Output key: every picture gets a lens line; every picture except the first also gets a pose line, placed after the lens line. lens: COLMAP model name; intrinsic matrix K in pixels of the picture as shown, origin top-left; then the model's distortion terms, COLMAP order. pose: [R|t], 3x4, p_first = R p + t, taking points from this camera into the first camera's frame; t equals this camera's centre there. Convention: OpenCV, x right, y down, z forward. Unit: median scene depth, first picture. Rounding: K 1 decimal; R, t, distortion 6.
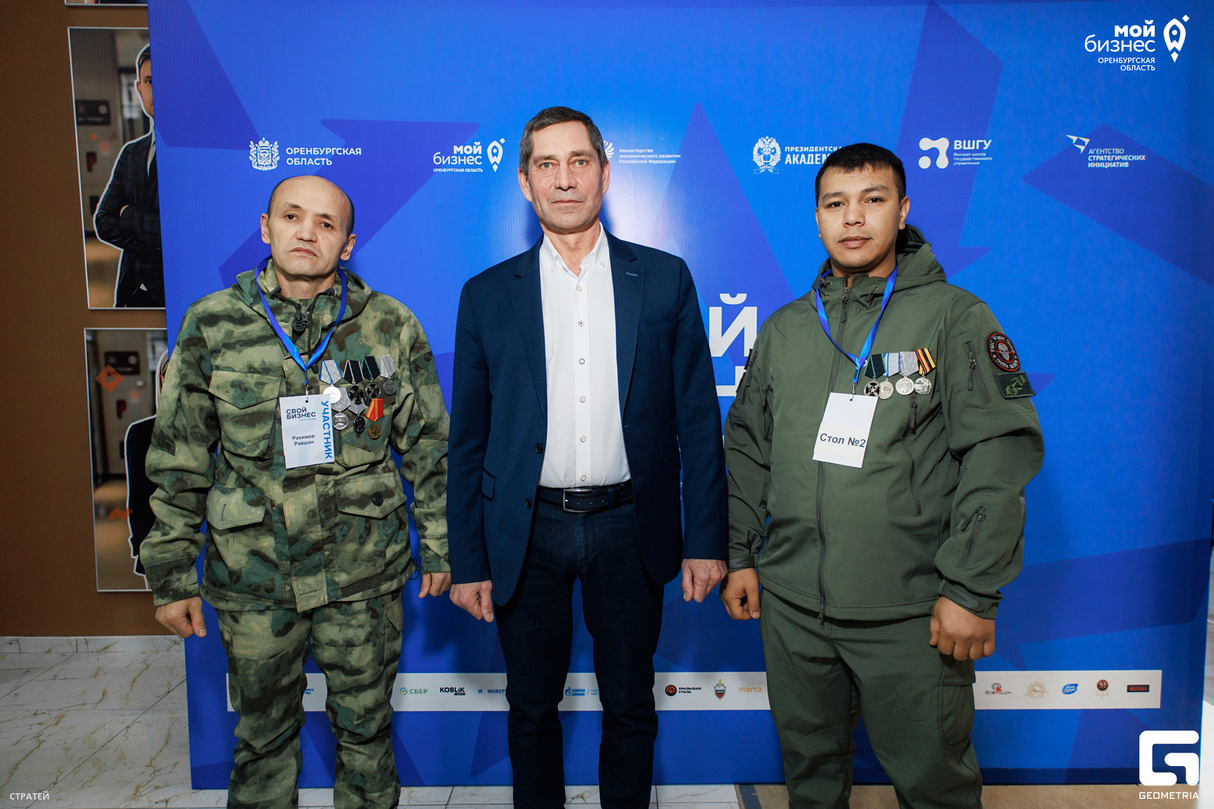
lens RADIAL K [[793.0, 0, 608.4], [0, 793.0, 404.9], [0, 0, 1]] dist [-0.004138, 0.003352]
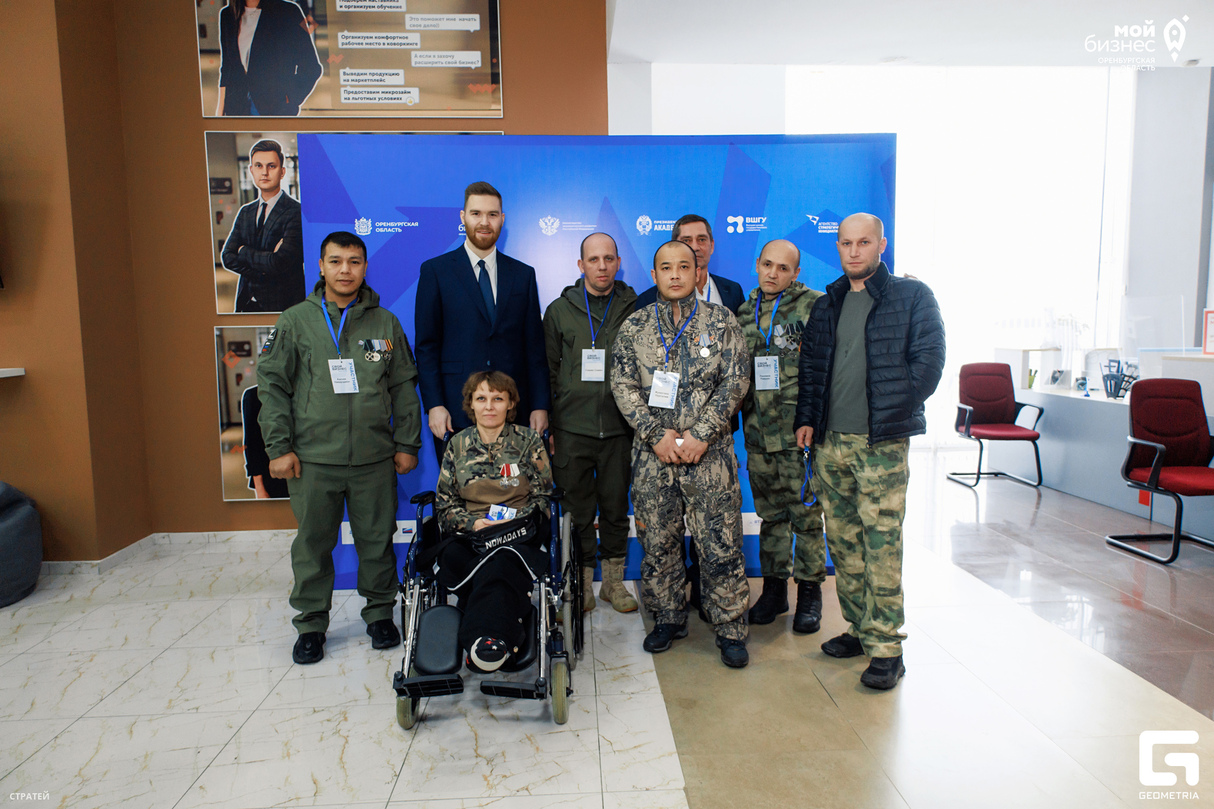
lens RADIAL K [[793.0, 0, 617.3], [0, 793.0, 410.6], [0, 0, 1]] dist [-0.004138, 0.003352]
pose [[0.997982, -0.014735, 0.061760, 0.014841], [0.014535, 0.999888, 0.003686, 0.071486], [-0.061808, -0.002780, 0.998084, -0.577518]]
